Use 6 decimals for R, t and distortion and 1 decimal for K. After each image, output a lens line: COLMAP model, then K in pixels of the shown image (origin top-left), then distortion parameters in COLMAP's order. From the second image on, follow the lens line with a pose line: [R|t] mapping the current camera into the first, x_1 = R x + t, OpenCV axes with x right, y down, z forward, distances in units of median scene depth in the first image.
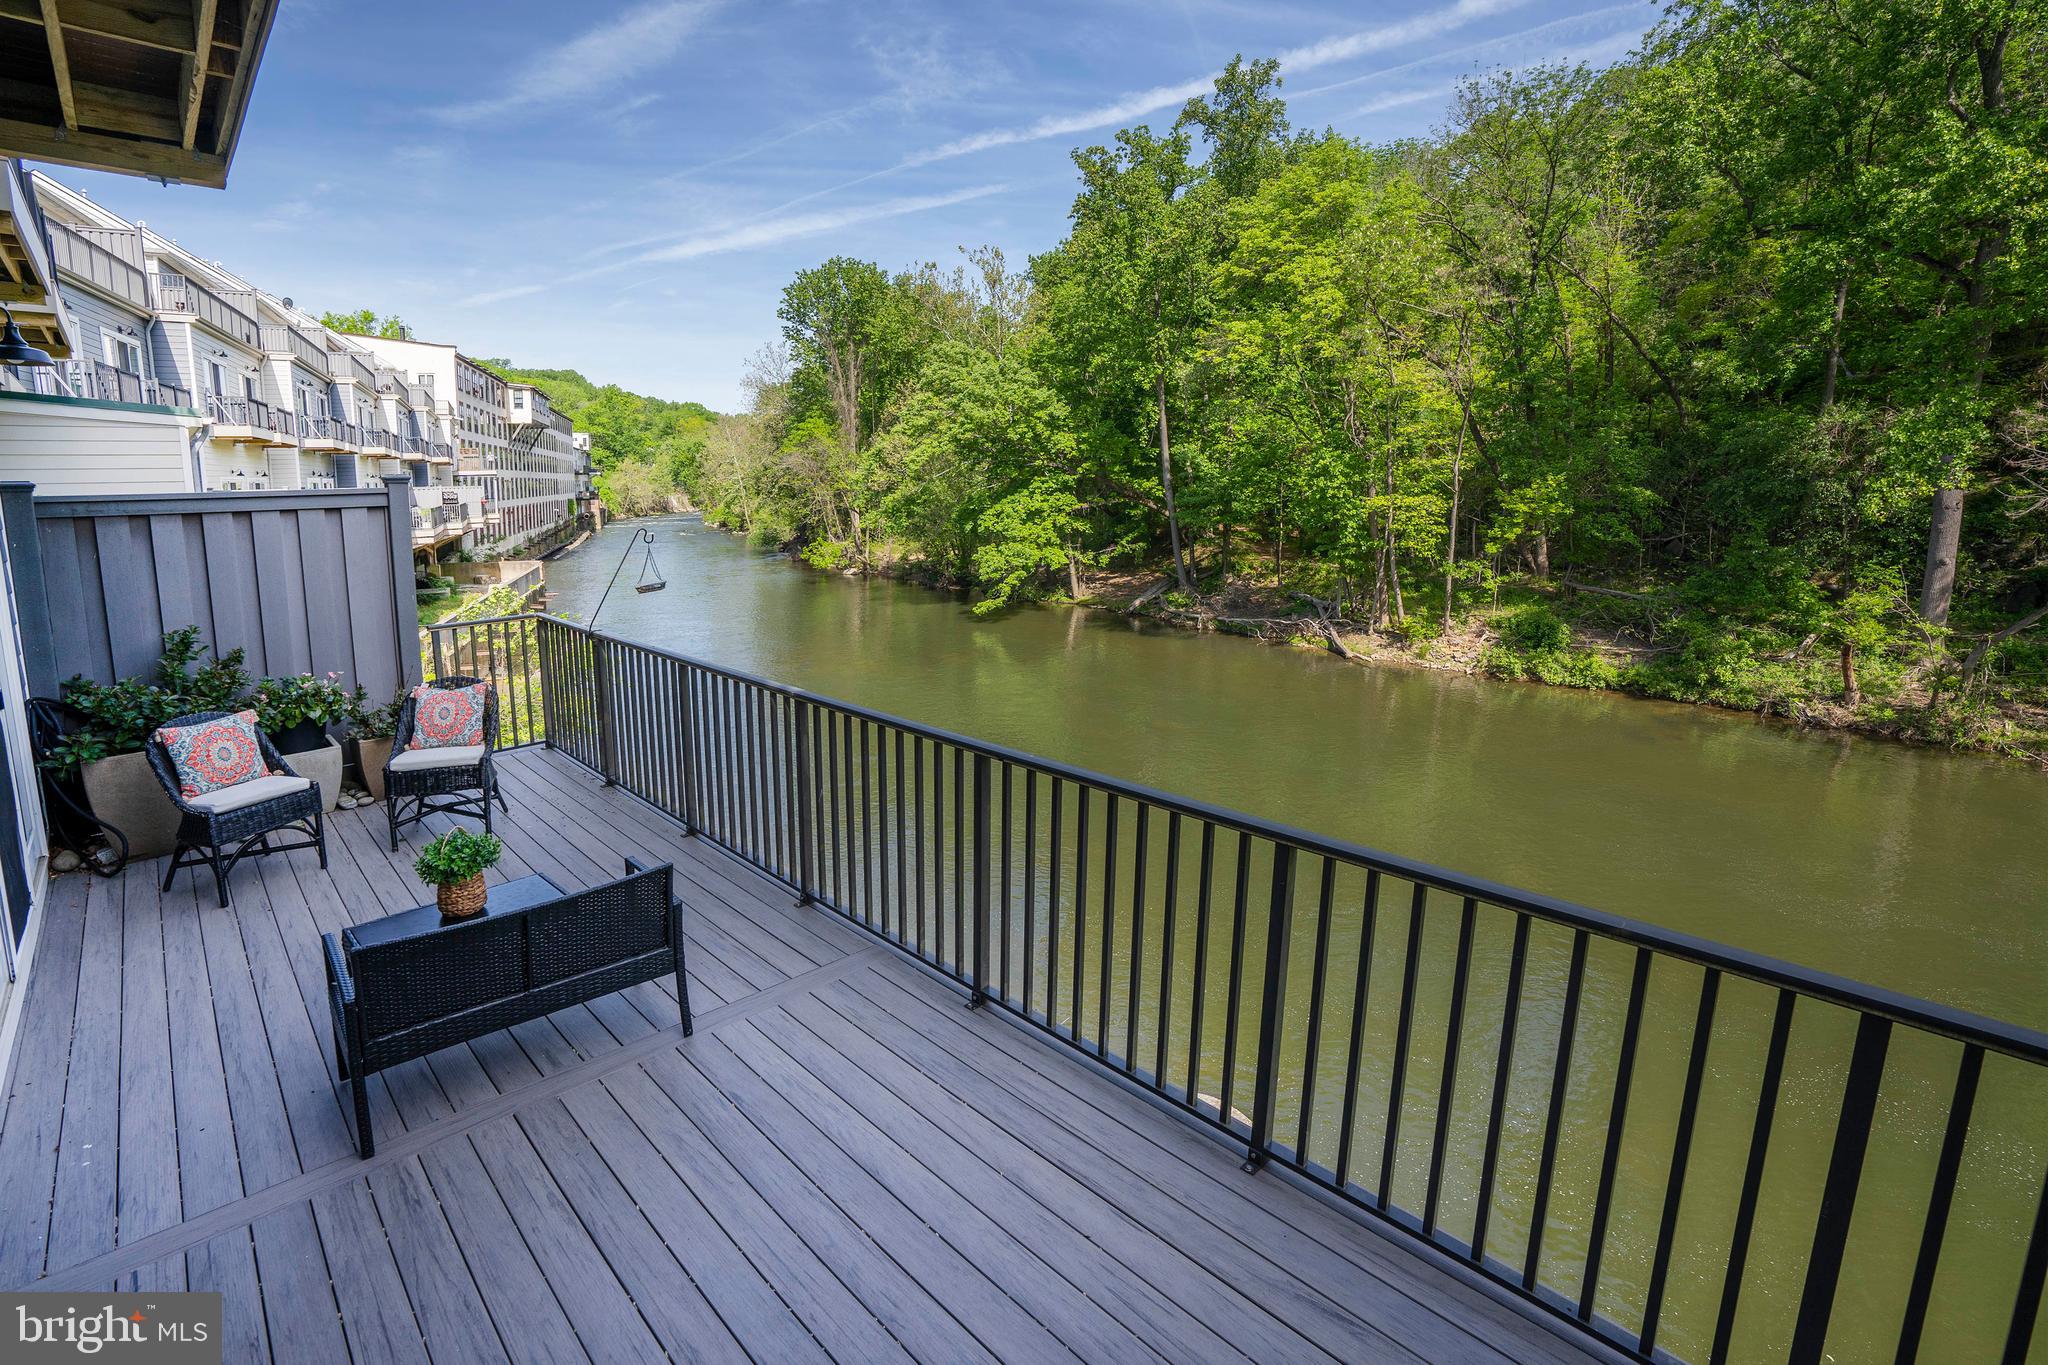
lens RADIAL K [[951.5, 0, 1008.0], [0, 951.5, 609.8], [0, 0, 1]] dist [-0.059561, 0.021709]
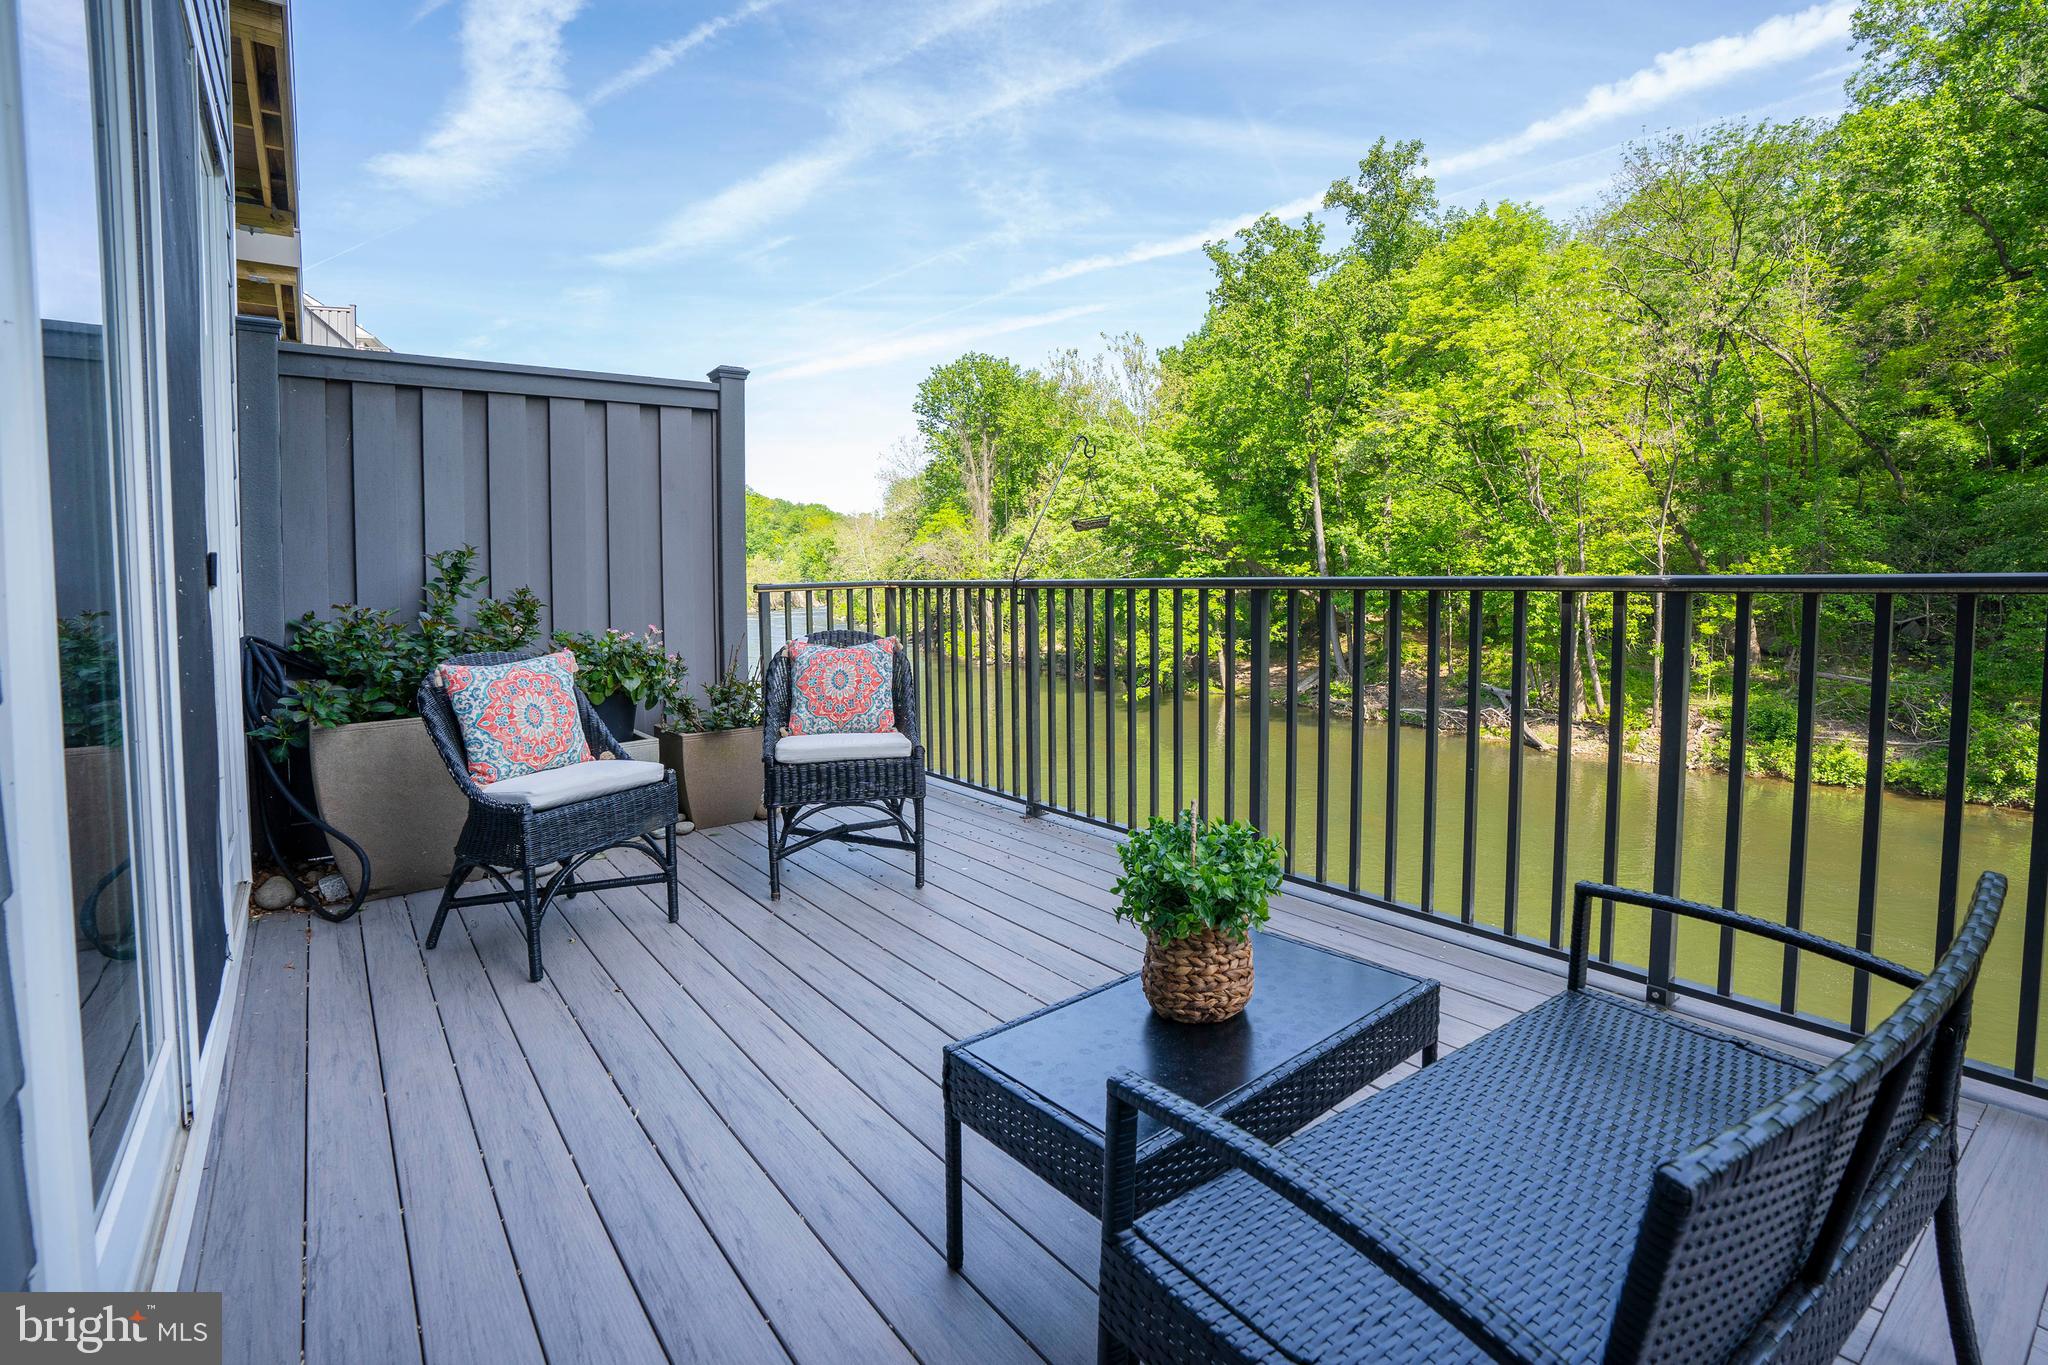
lens RADIAL K [[957.1, 0, 1019.0], [0, 957.1, 616.0], [0, 0, 1]] dist [-0.067361, 0.027304]
pose [[0.994328, -0.001101, -0.106353, -0.037733], [-0.009267, 0.995247, -0.096939, 0.011735], [0.105955, 0.097375, 0.989592, 0.033928]]
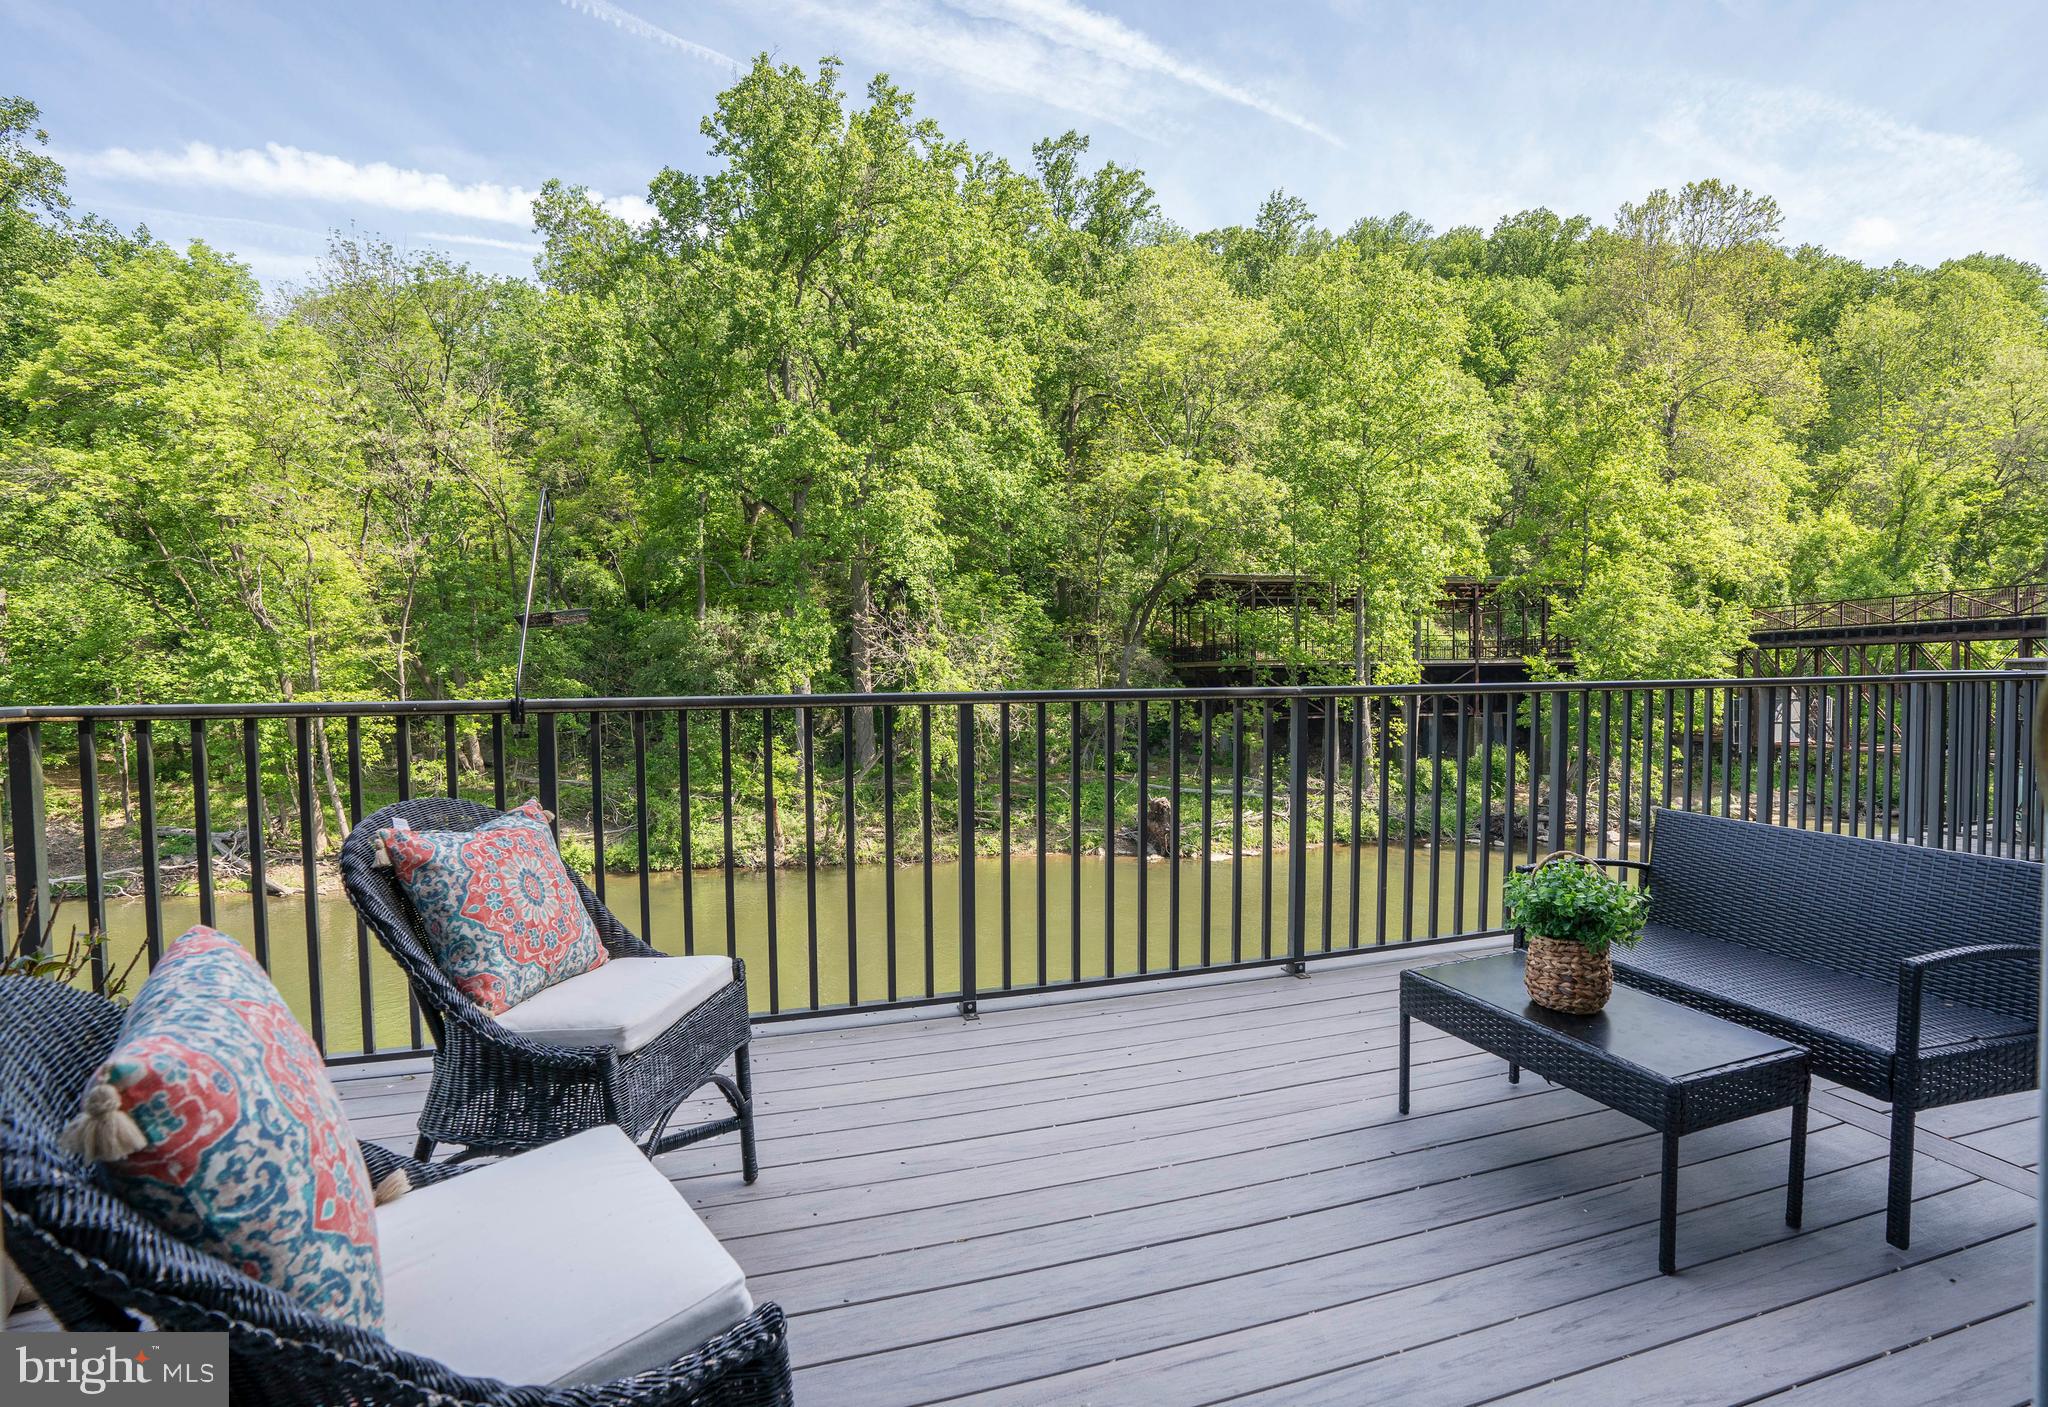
lens RADIAL K [[993.3, 0, 1040.1], [0, 993.3, 710.3], [0, 0, 1]] dist [-0.066634, 0.025926]
pose [[0.423562, -0.029380, 0.905390, -0.078449], [0.136917, 0.990068, -0.031925, 0.007368], [-0.895460, 0.137485, 0.423378, 0.064098]]
